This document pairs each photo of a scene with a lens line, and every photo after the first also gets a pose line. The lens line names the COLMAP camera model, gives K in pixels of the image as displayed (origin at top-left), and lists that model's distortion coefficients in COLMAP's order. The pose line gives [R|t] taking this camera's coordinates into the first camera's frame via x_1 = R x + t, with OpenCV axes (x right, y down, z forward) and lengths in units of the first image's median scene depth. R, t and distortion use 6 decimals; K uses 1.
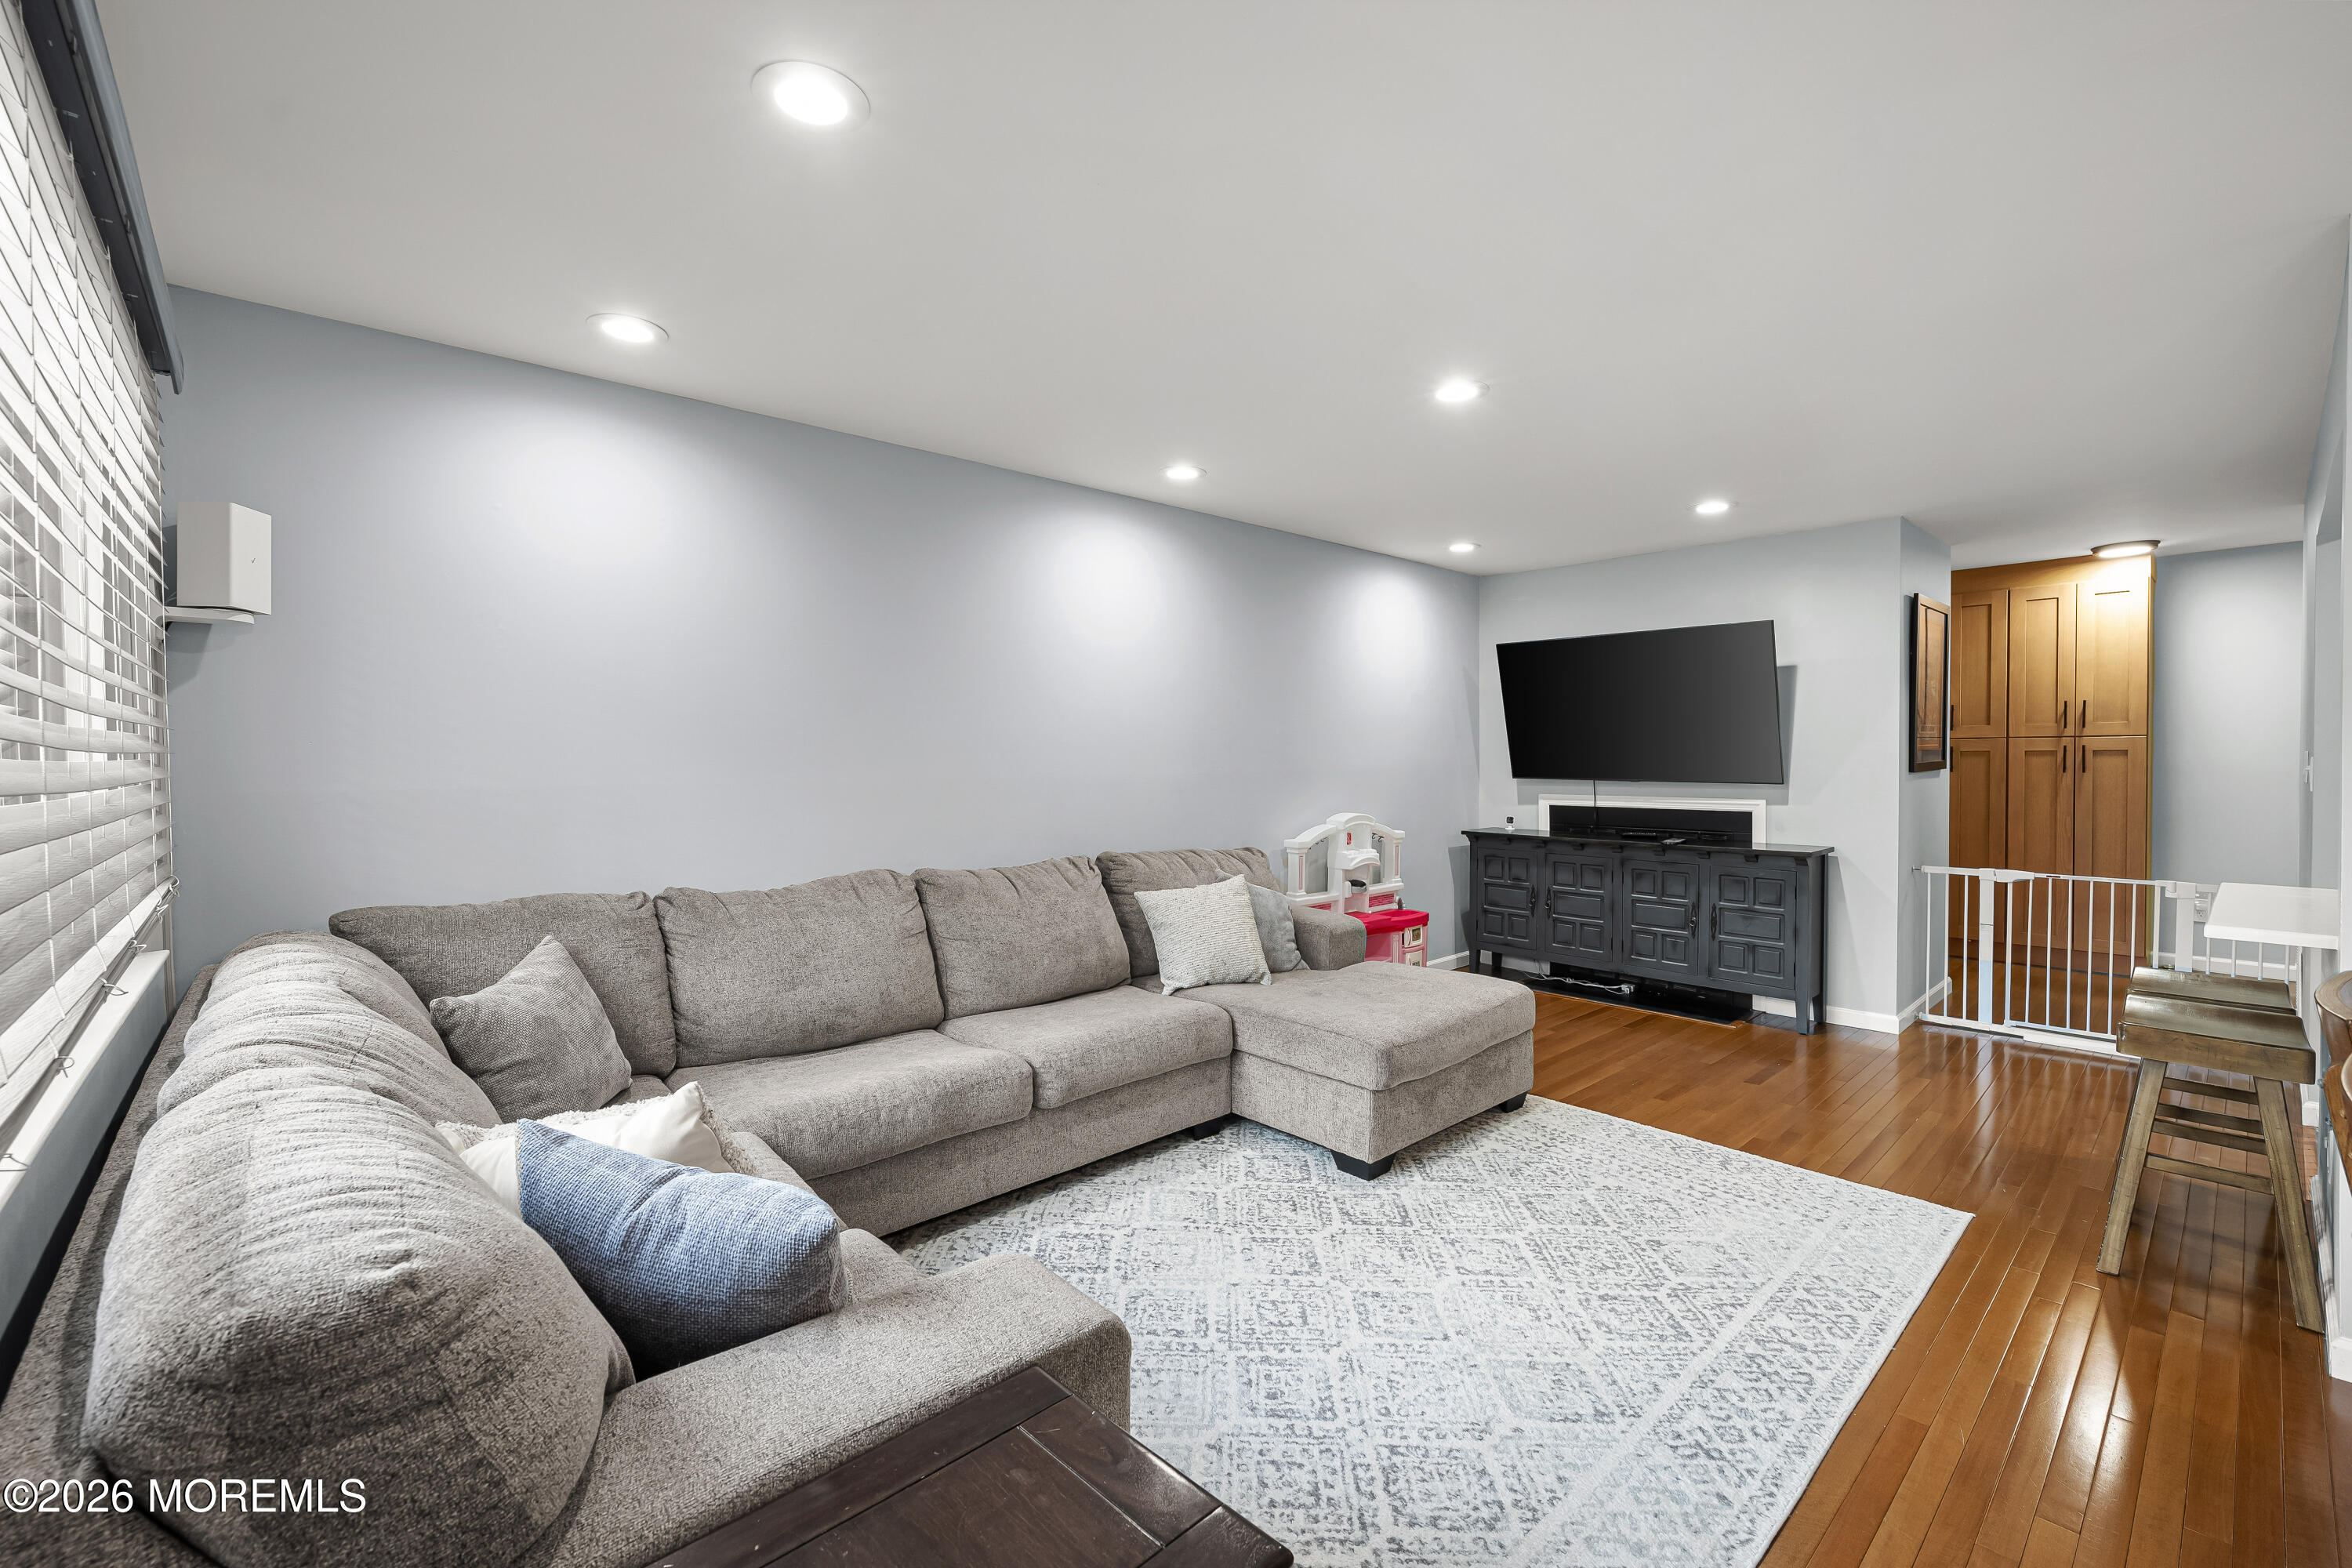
lens RADIAL K [[970.8, 0, 1176.0], [0, 970.8, 784.0], [0, 0, 1]] dist [-0.001212, -0.000178]
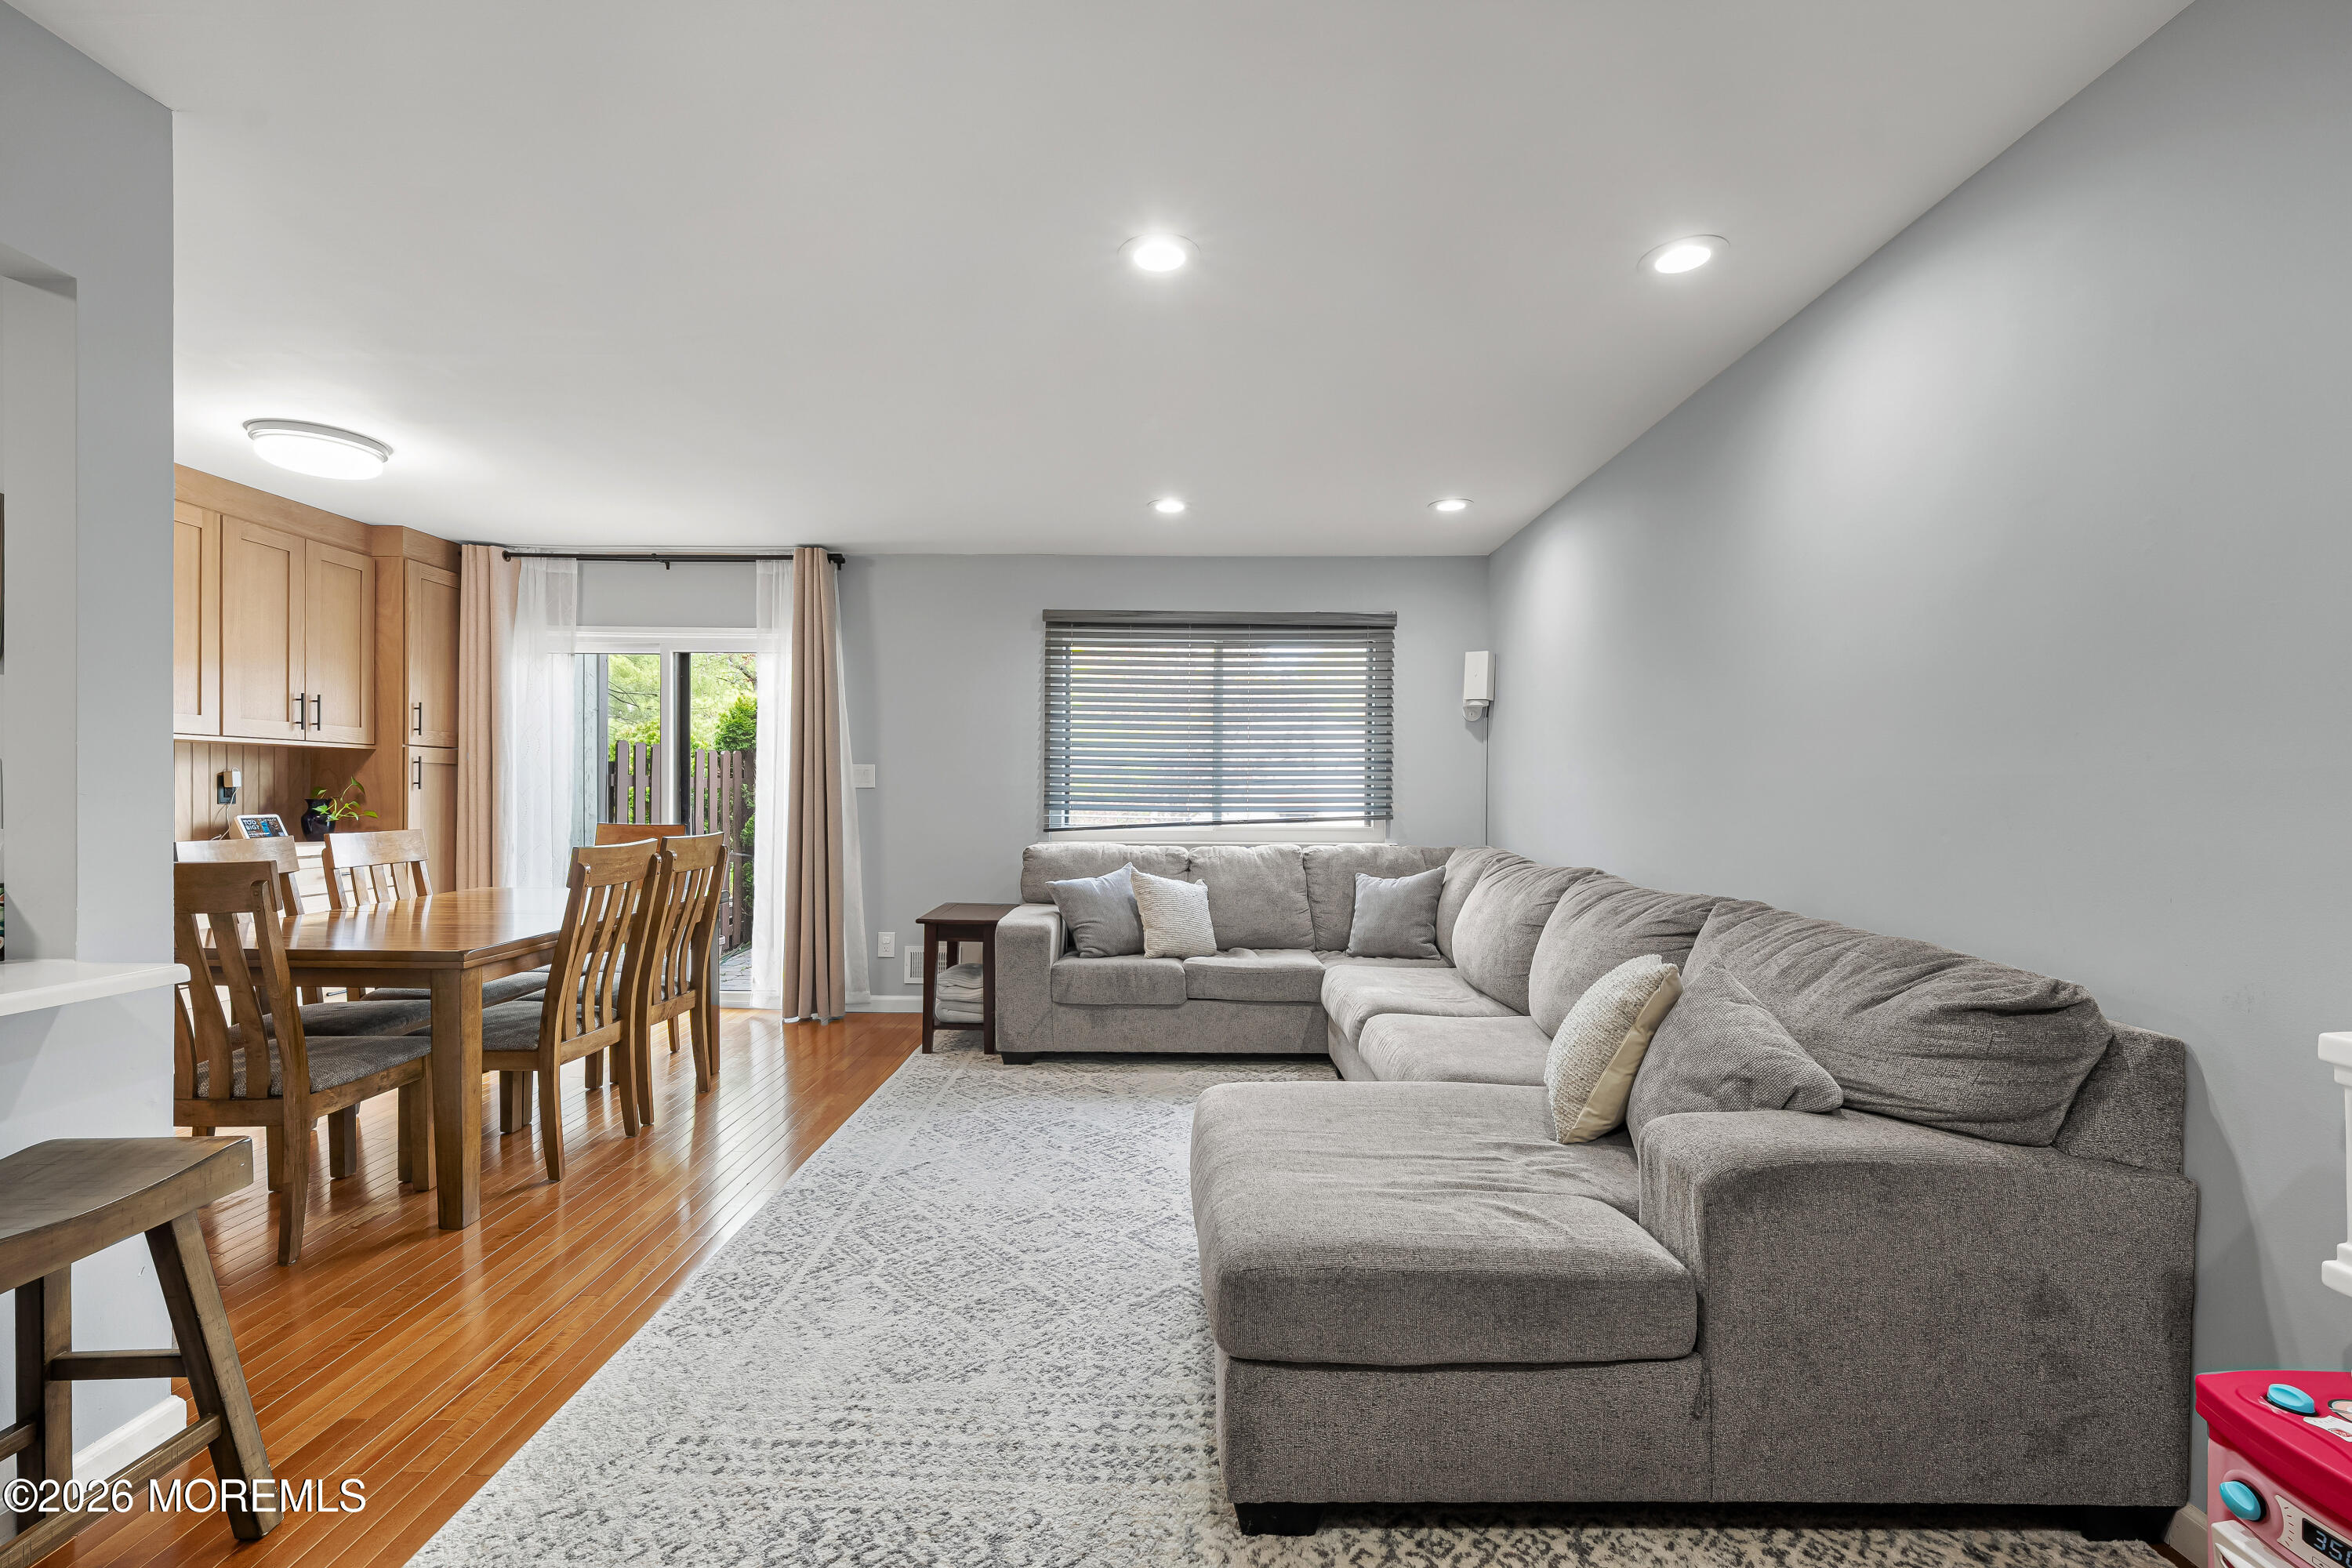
lens RADIAL K [[970.8, 0, 1176.0], [0, 970.8, 784.0], [0, 0, 1]] dist [-0.001212, -0.000178]
pose [[-0.670787, -0.002499, -0.741646, 1.114399], [-0.015689, 0.999818, 0.010821, -0.005630], [0.741484, 0.018894, -0.670704, 2.015713]]
